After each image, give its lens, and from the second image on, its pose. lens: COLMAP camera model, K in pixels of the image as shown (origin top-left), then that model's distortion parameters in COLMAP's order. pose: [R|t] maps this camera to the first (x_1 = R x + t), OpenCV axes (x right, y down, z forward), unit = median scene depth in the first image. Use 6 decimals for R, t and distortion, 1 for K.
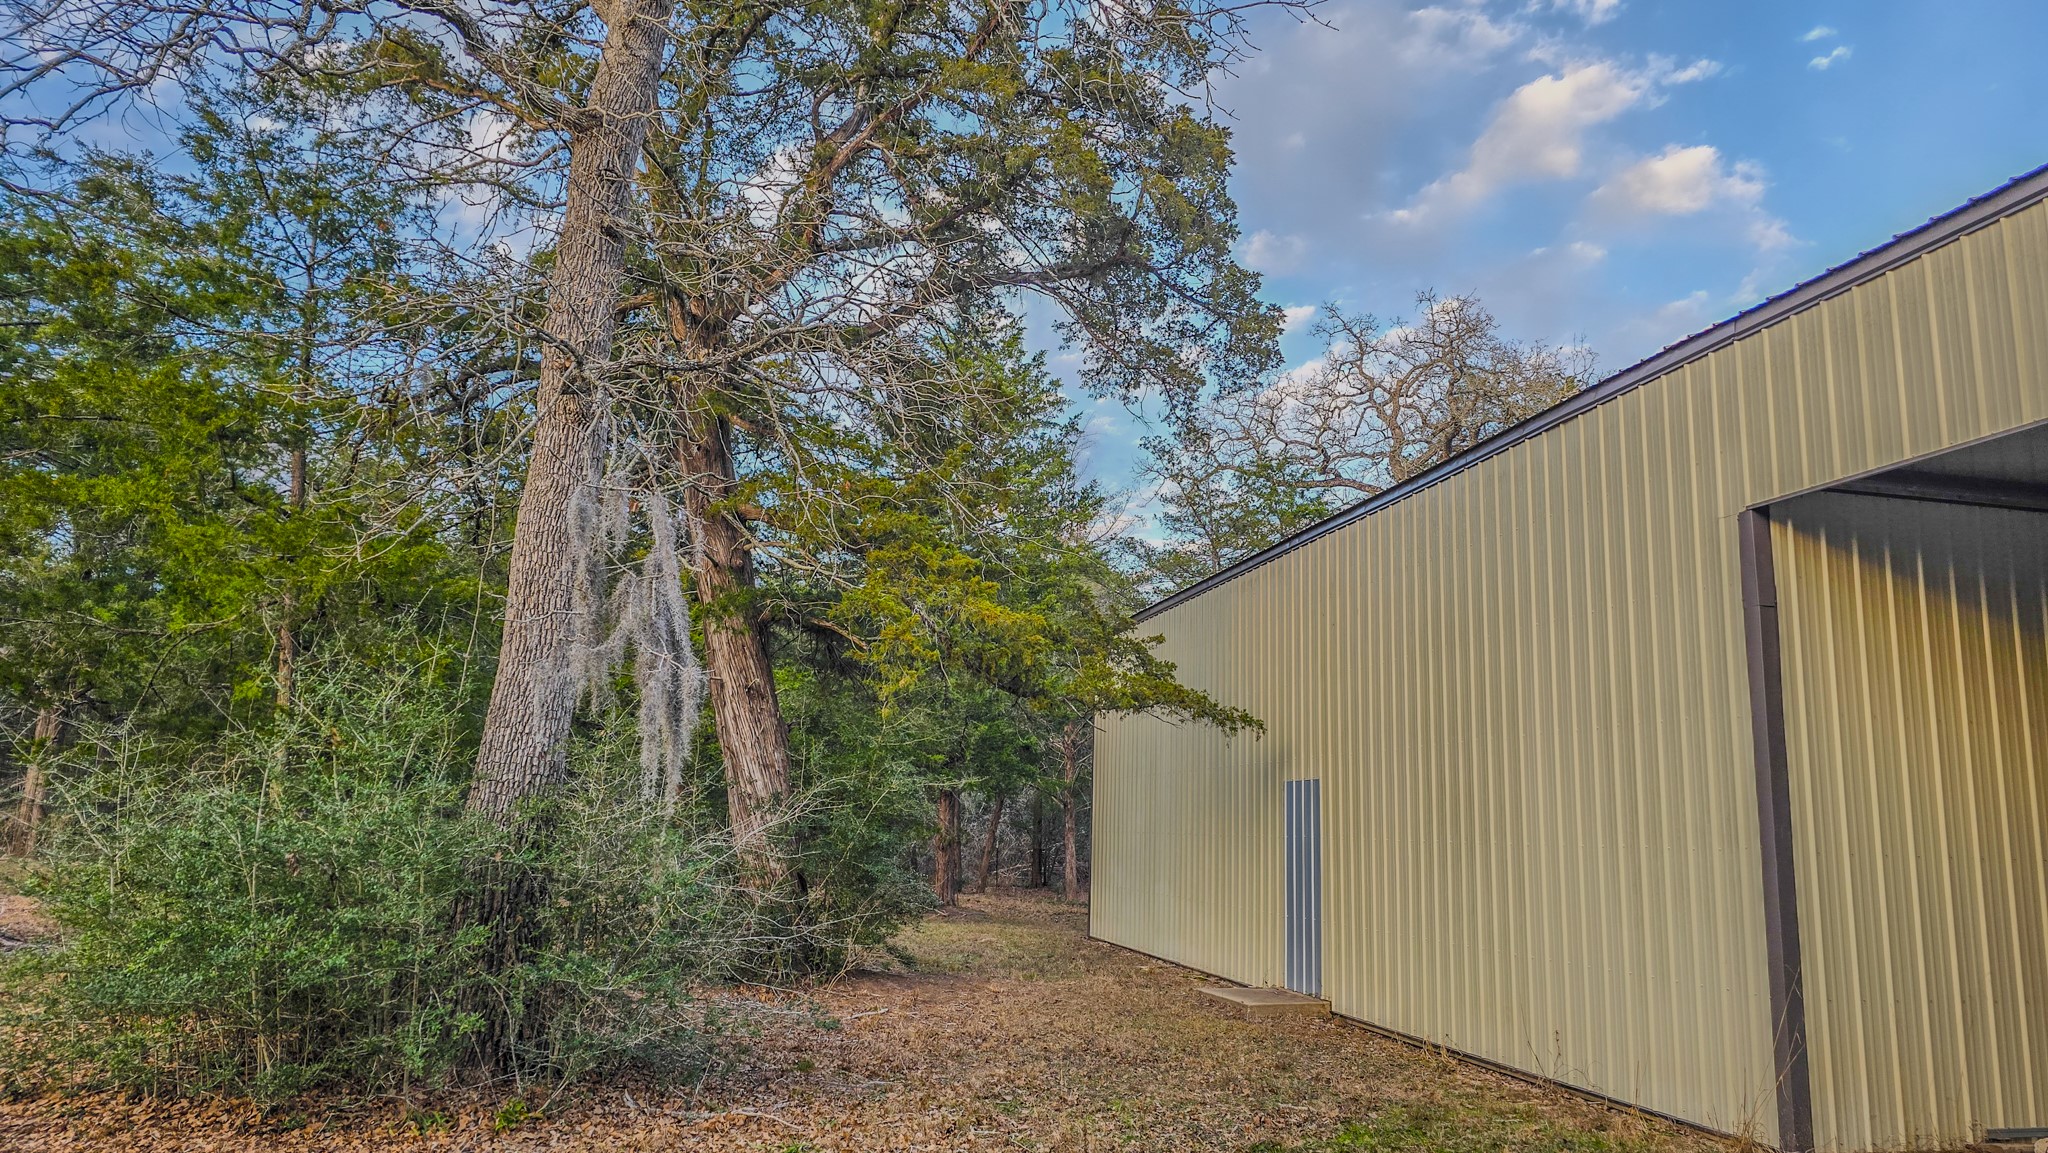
lens RADIAL K [[1361.3, 0, 1021.0], [0, 1361.3, 567.9], [0, 0, 1]] dist [0.086086, -0.100609]
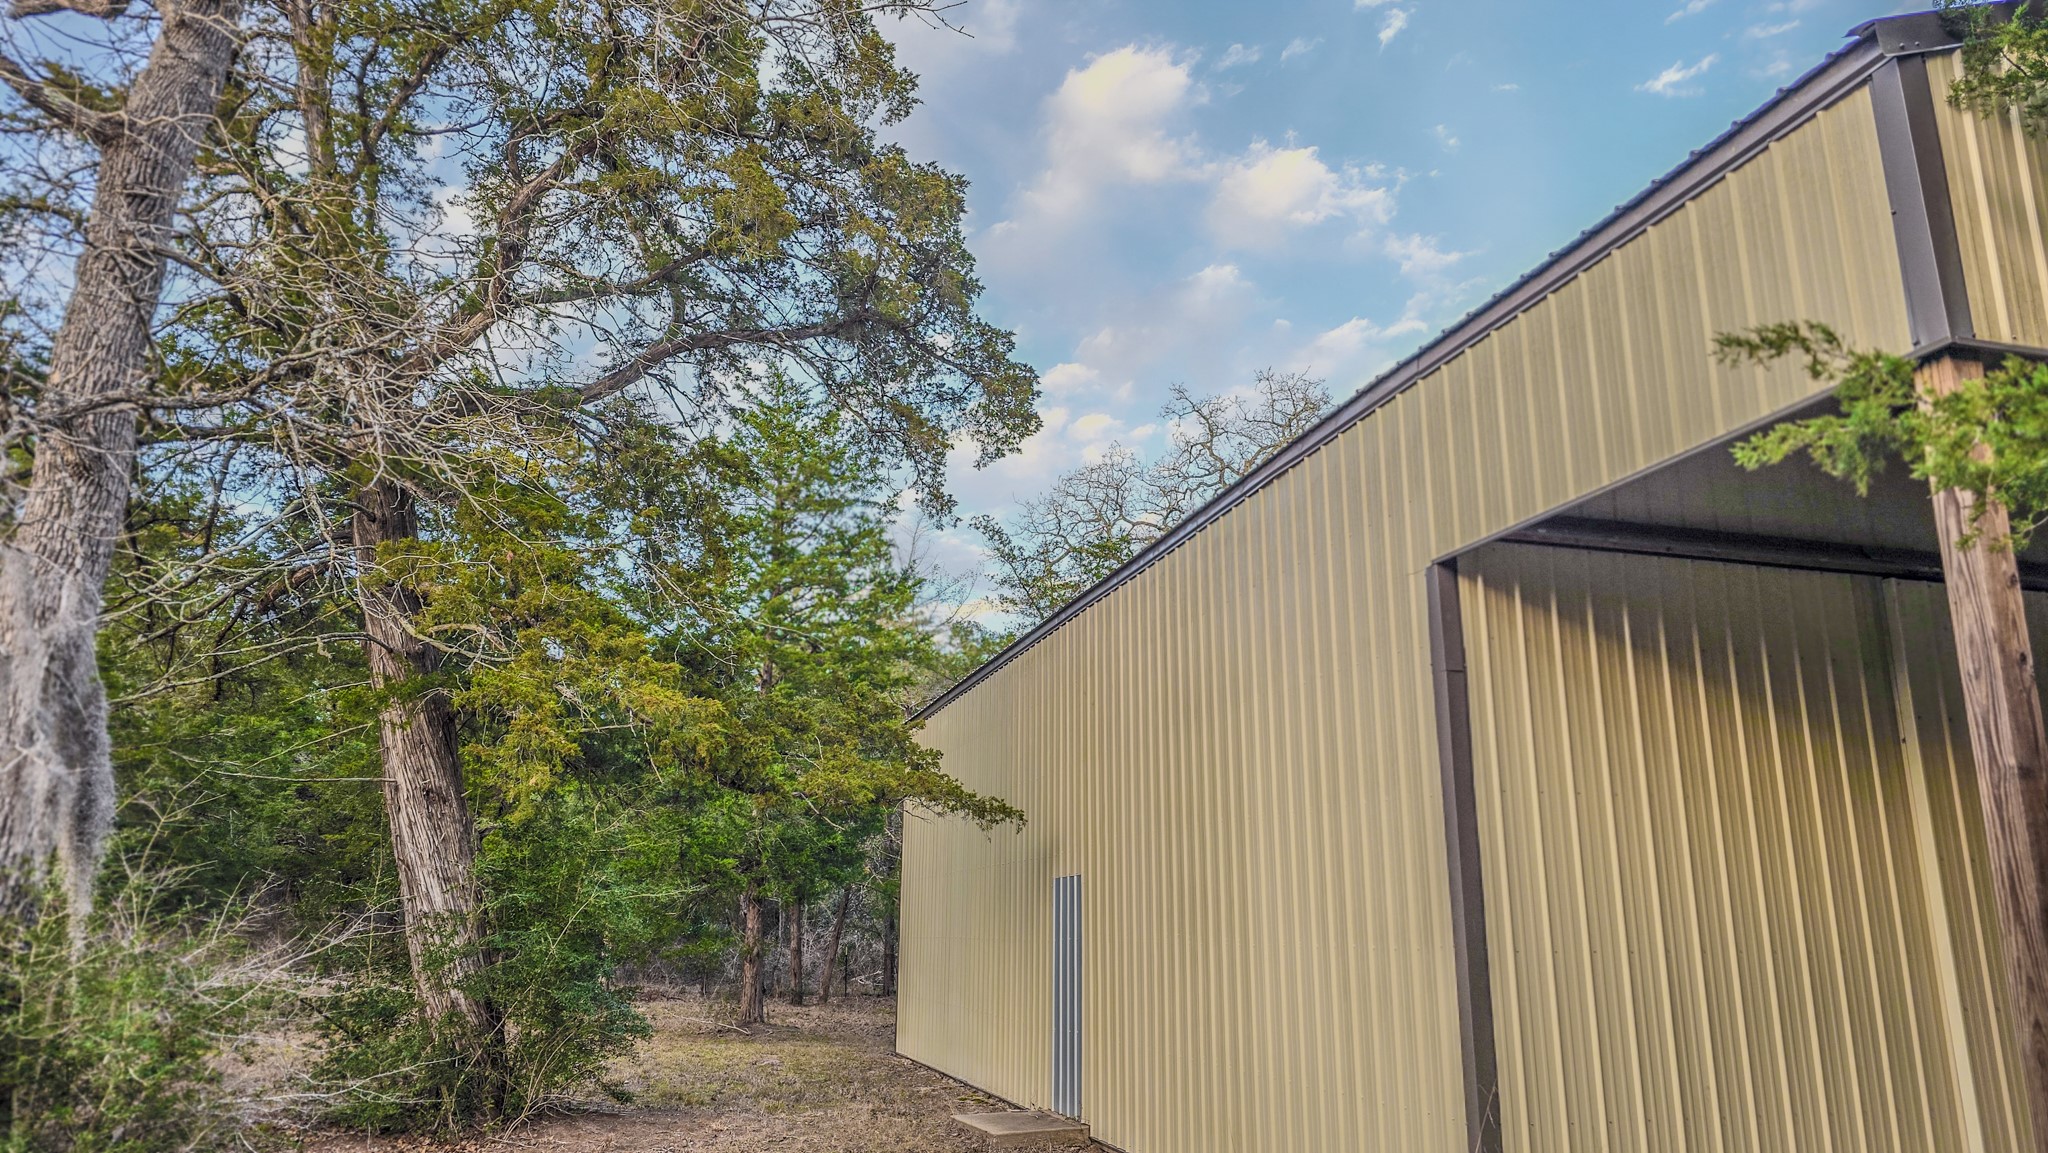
lens RADIAL K [[1361.3, 0, 1021.0], [0, 1361.3, 567.9], [0, 0, 1]] dist [0.086086, -0.100609]
pose [[0.997826, -0.011120, 0.064954, 0.124177], [0.015438, 0.997677, -0.066355, 0.009619], [-0.064066, 0.067213, 0.995680, 0.079707]]
